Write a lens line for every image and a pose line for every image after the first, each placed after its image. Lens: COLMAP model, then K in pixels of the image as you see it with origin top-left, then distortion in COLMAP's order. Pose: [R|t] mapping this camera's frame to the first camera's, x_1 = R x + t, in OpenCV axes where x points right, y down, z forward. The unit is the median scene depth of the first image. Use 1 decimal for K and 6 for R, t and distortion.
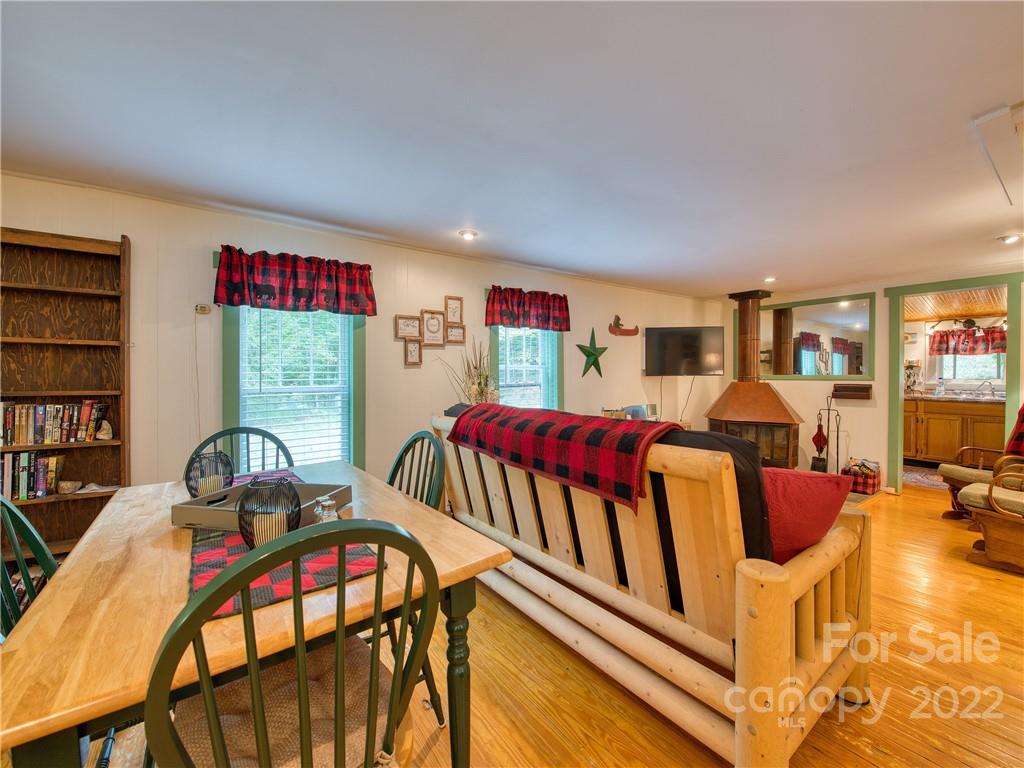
lens RADIAL K [[412.7, 0, 512.5], [0, 412.7, 379.2], [0, 0, 1]] dist [-0.017541, -0.000126]
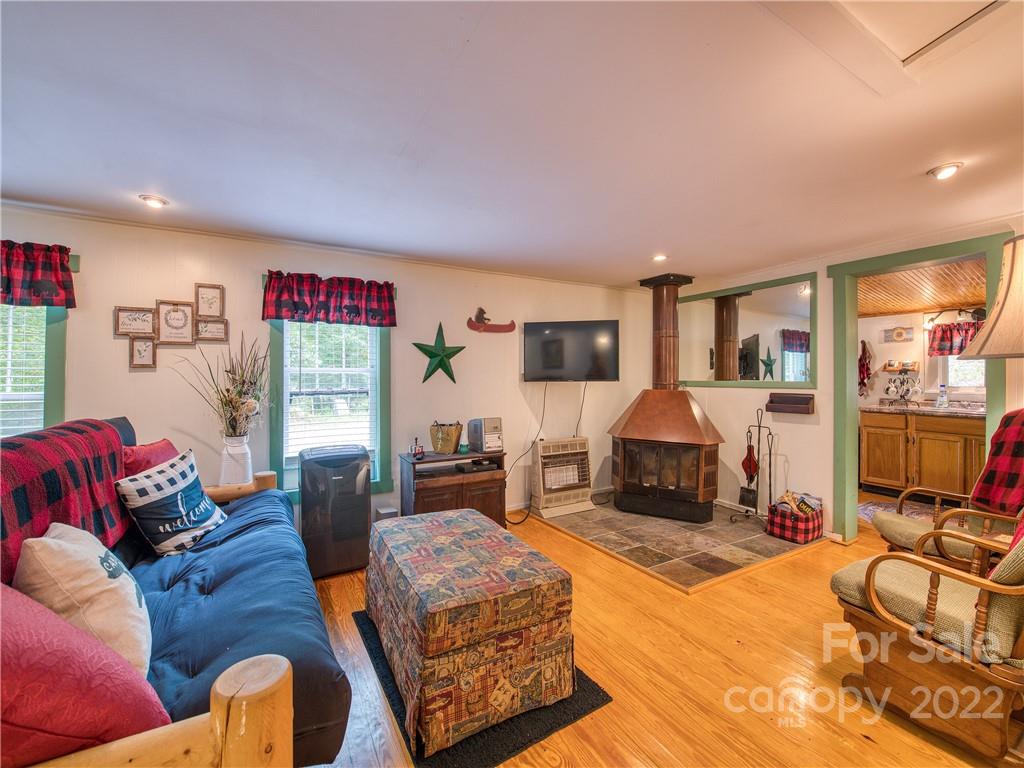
lens RADIAL K [[412.7, 0, 509.7], [0, 412.7, 375.9], [0, 0, 1]] dist [-0.017541, -0.000126]
pose [[0.994853, 0.003753, -0.101257, 0.403920], [-0.005210, 0.999887, -0.014122, -0.007472], [0.101192, 0.014577, 0.994760, 0.192545]]
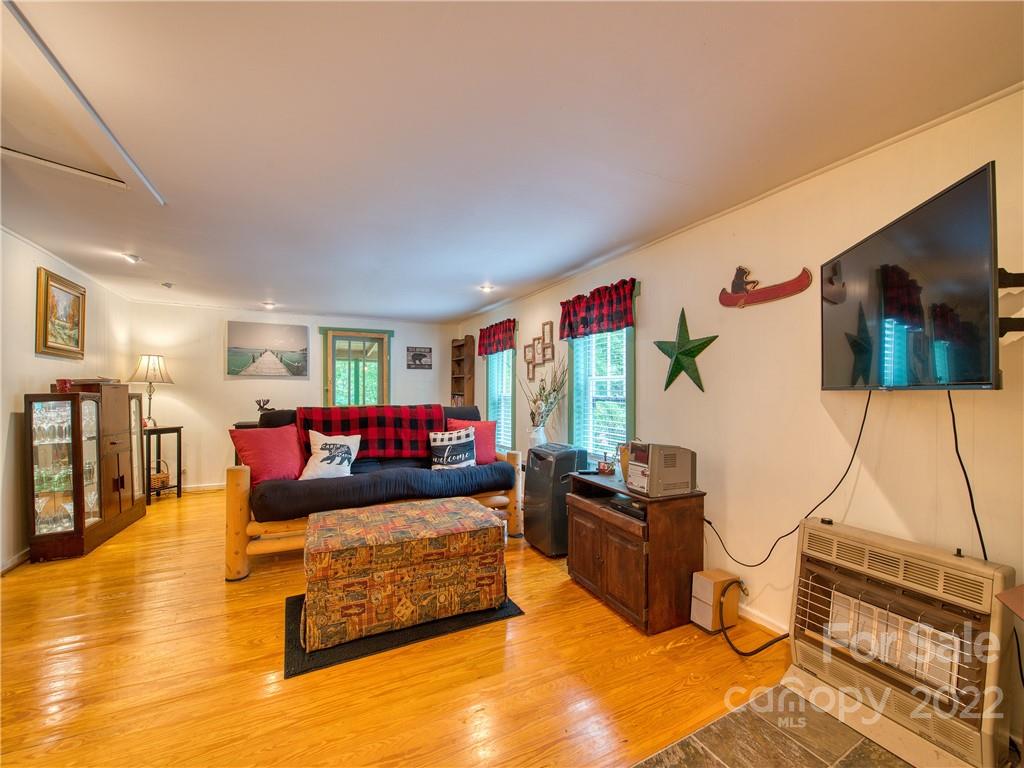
lens RADIAL K [[412.7, 0, 513.0], [0, 412.7, 385.3], [0, 0, 1]] dist [-0.017541, -0.000126]
pose [[-0.158920, -0.006864, -0.987268, 0.799620], [-0.012237, 0.999913, -0.004982, -0.006574], [0.987216, 0.011290, -0.158990, 0.826329]]
